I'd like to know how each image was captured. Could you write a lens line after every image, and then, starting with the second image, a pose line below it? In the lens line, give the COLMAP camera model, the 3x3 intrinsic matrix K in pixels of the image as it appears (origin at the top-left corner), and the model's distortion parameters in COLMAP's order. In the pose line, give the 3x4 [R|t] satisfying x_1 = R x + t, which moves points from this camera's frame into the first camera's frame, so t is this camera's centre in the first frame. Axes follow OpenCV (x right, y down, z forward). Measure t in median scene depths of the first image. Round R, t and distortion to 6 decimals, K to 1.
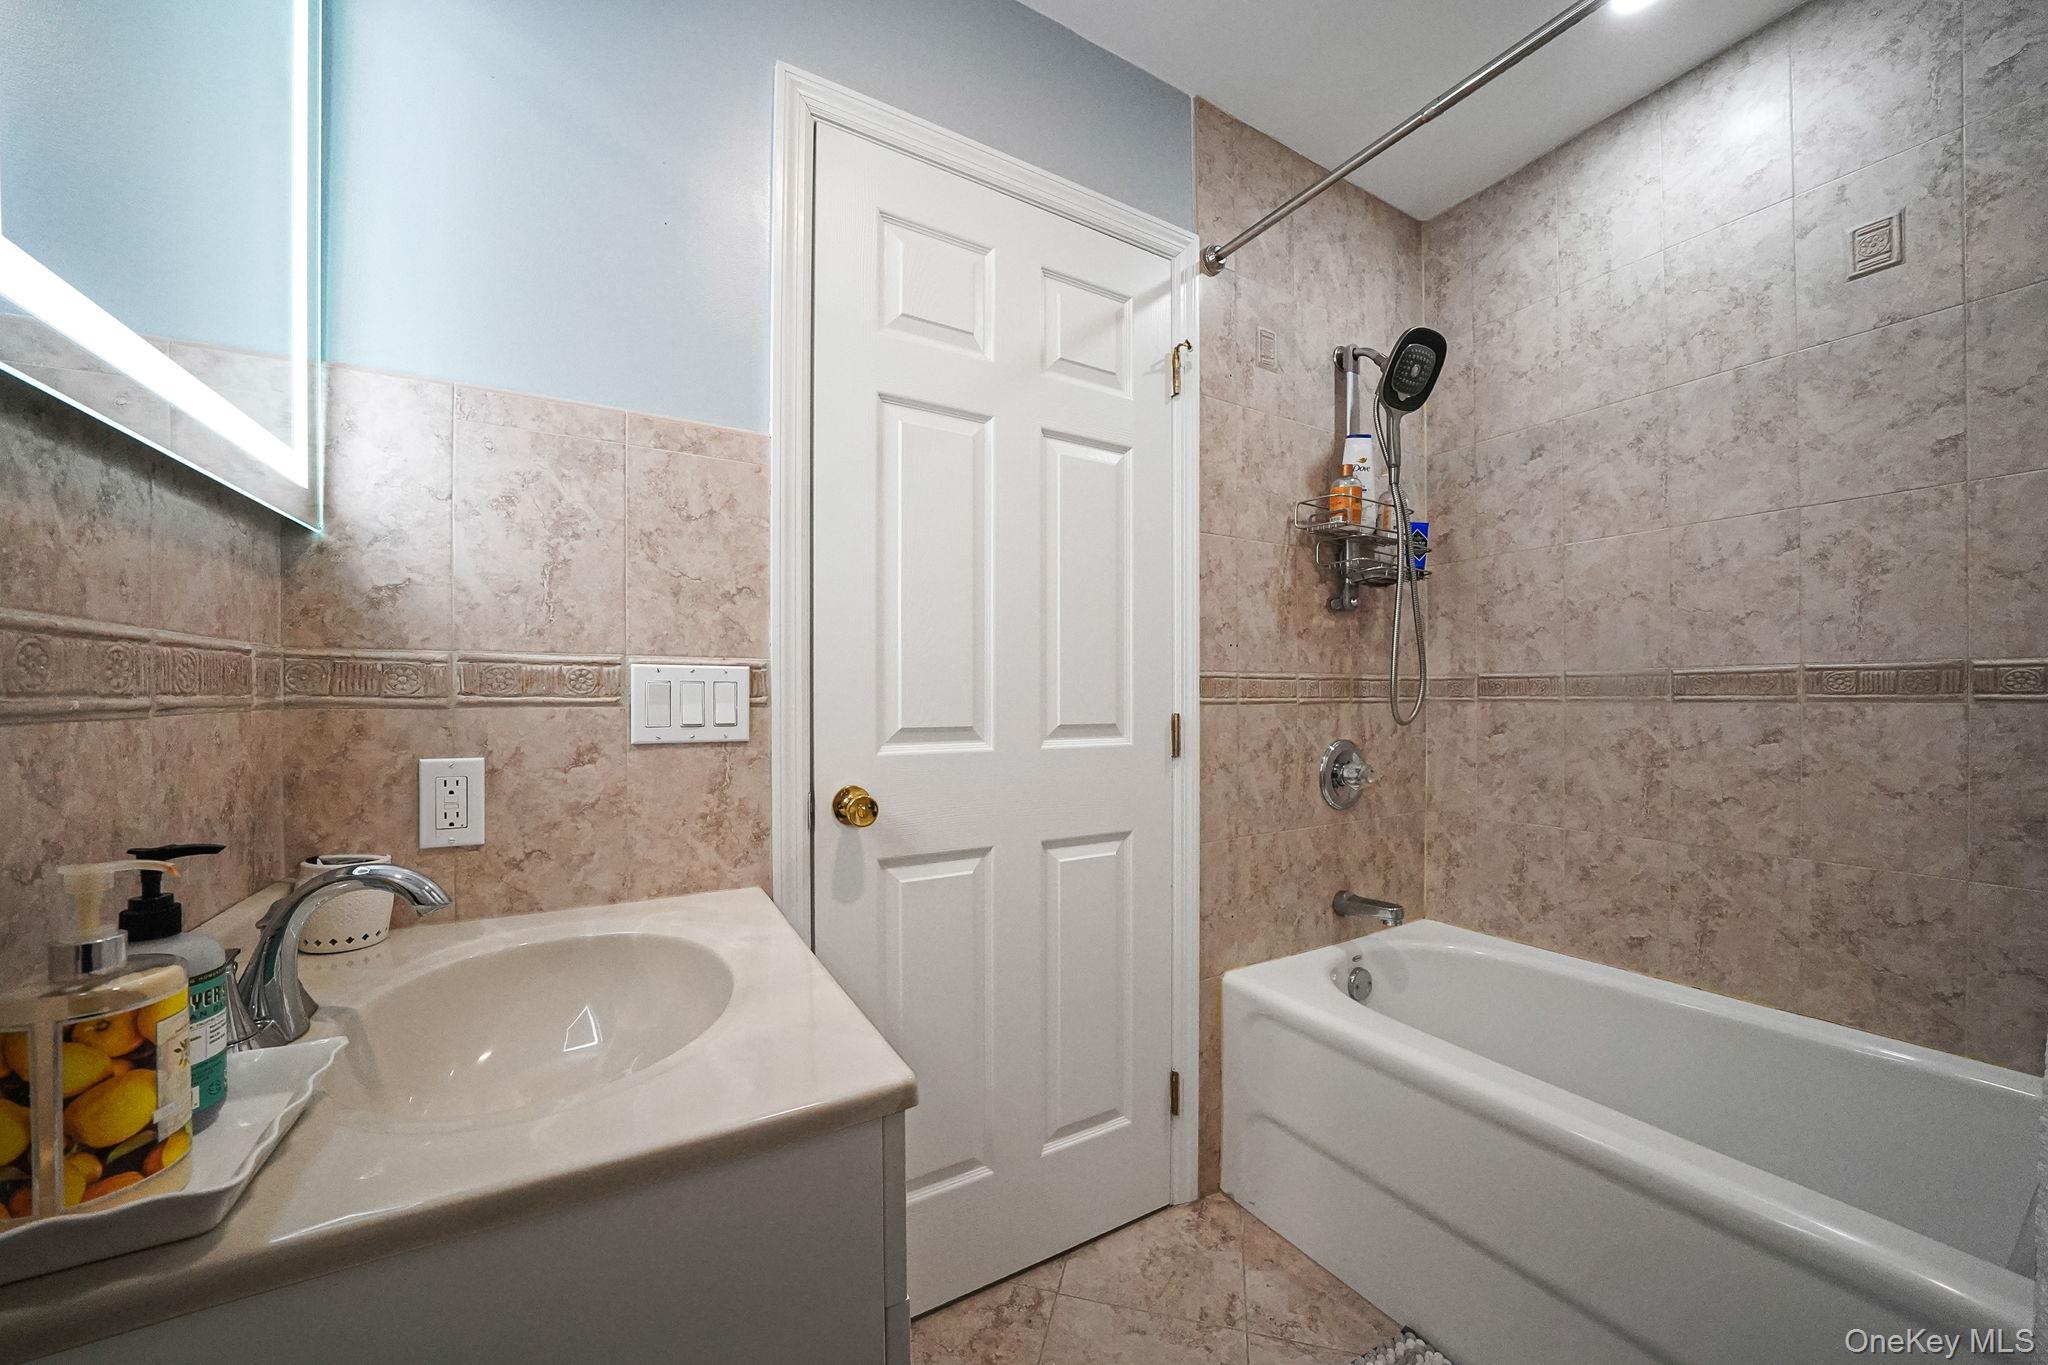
lens RADIAL K [[727.6, 0, 1023.8], [0, 727.6, 706.2], [0, 0, 1]] dist [-0.000551, -0.000007]
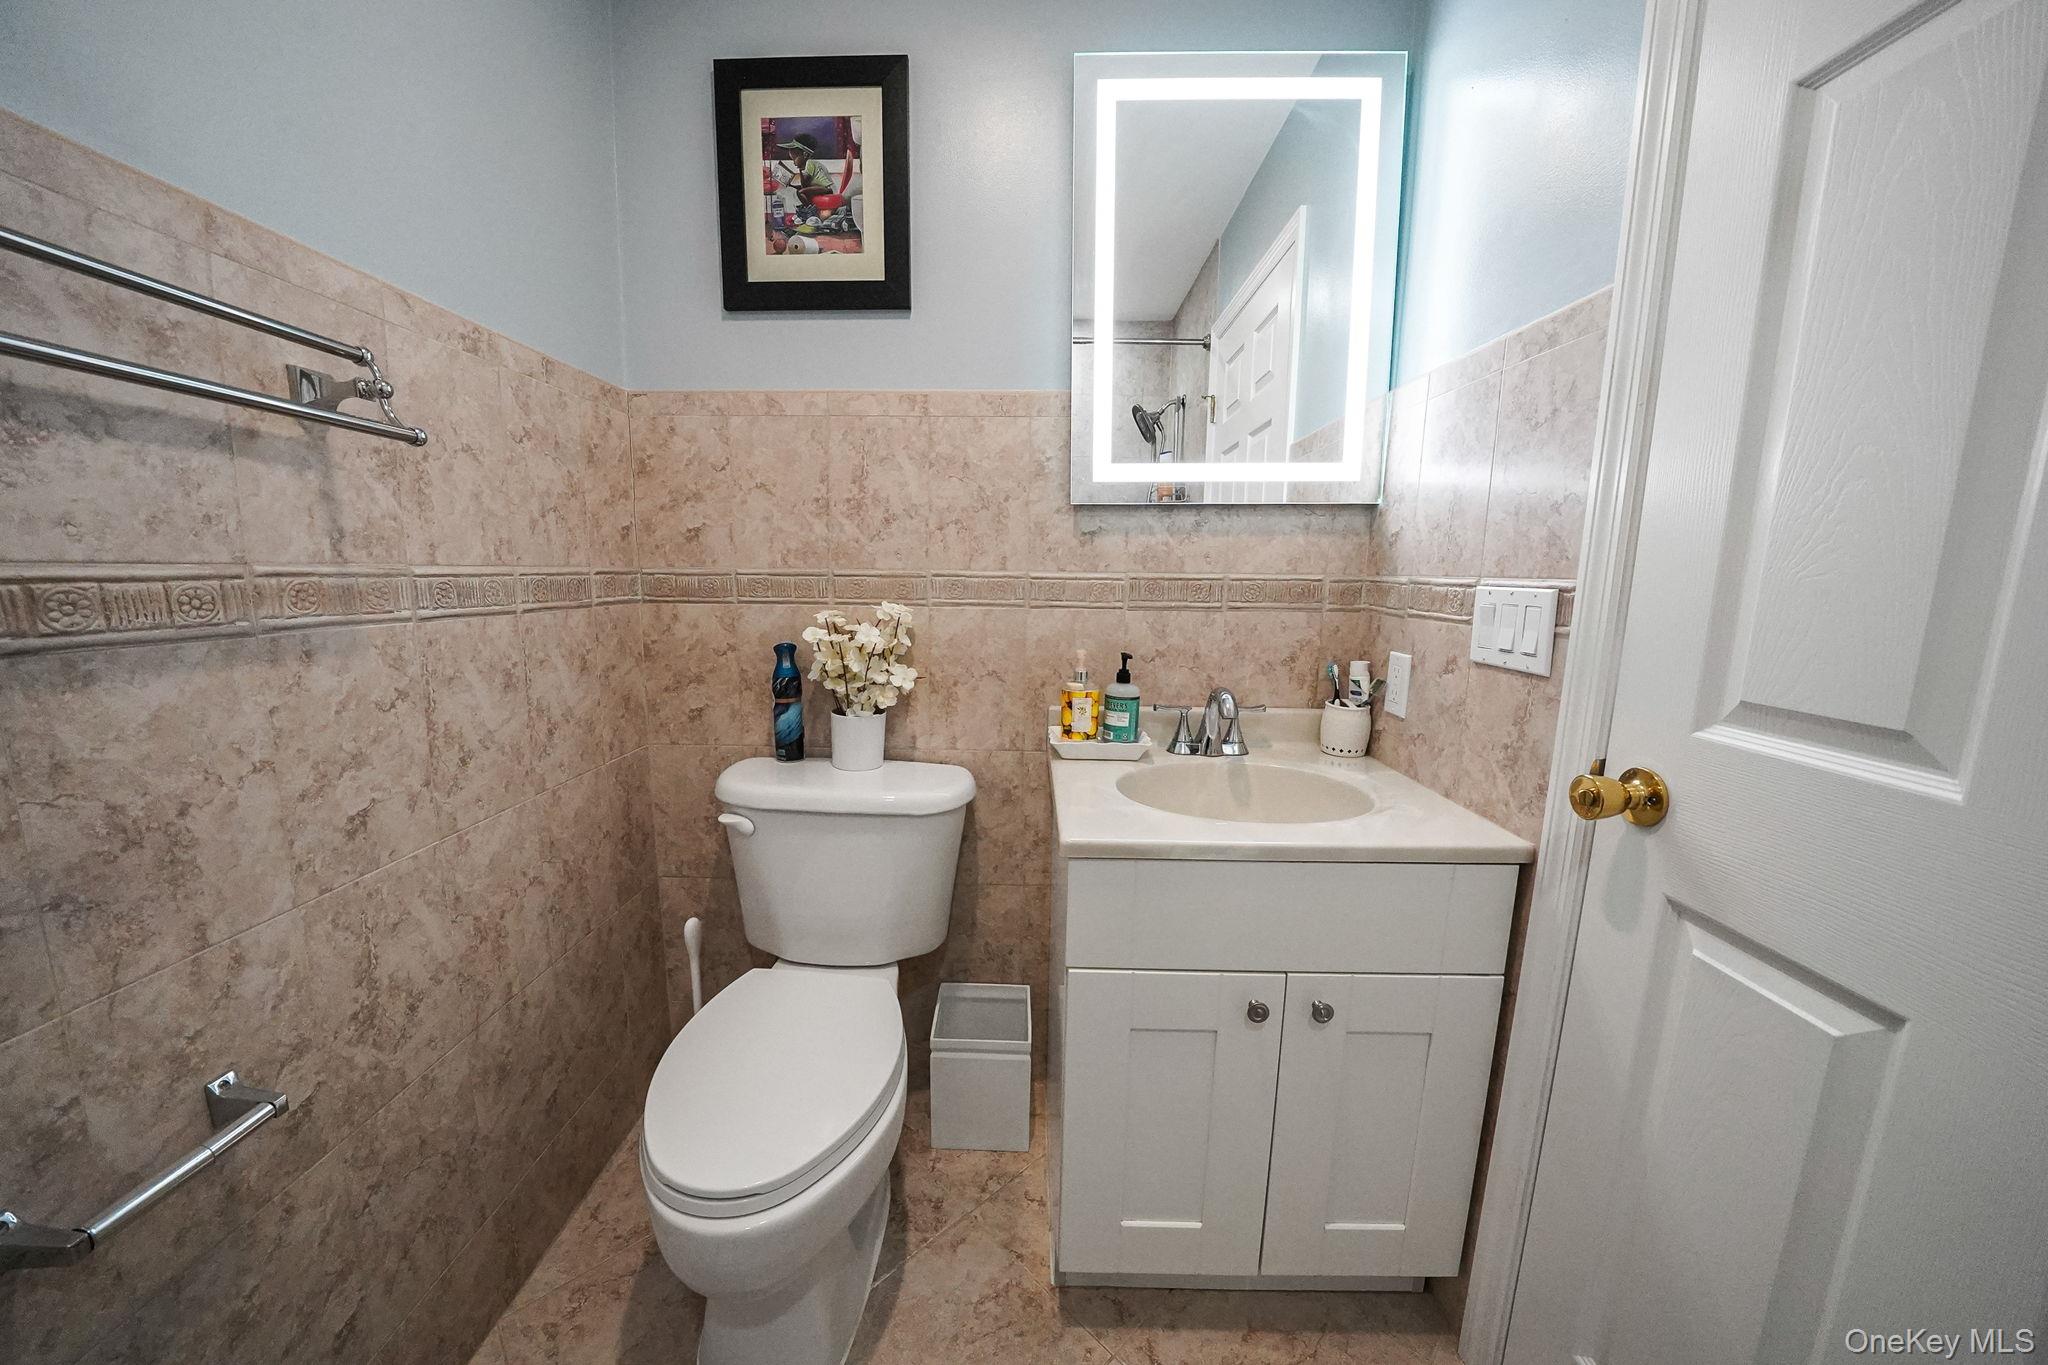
lens RADIAL K [[715.9, 0, 1010.7], [0, 715.9, 684.8], [0, 0, 1]] dist [-0.001117, -0.000104]
pose [[-0.508901, 0.129041, -0.851098, 0.694895], [-0.027751, 0.985727, 0.166047, -0.068584], [0.860378, 0.108120, -0.498057, 0.923948]]
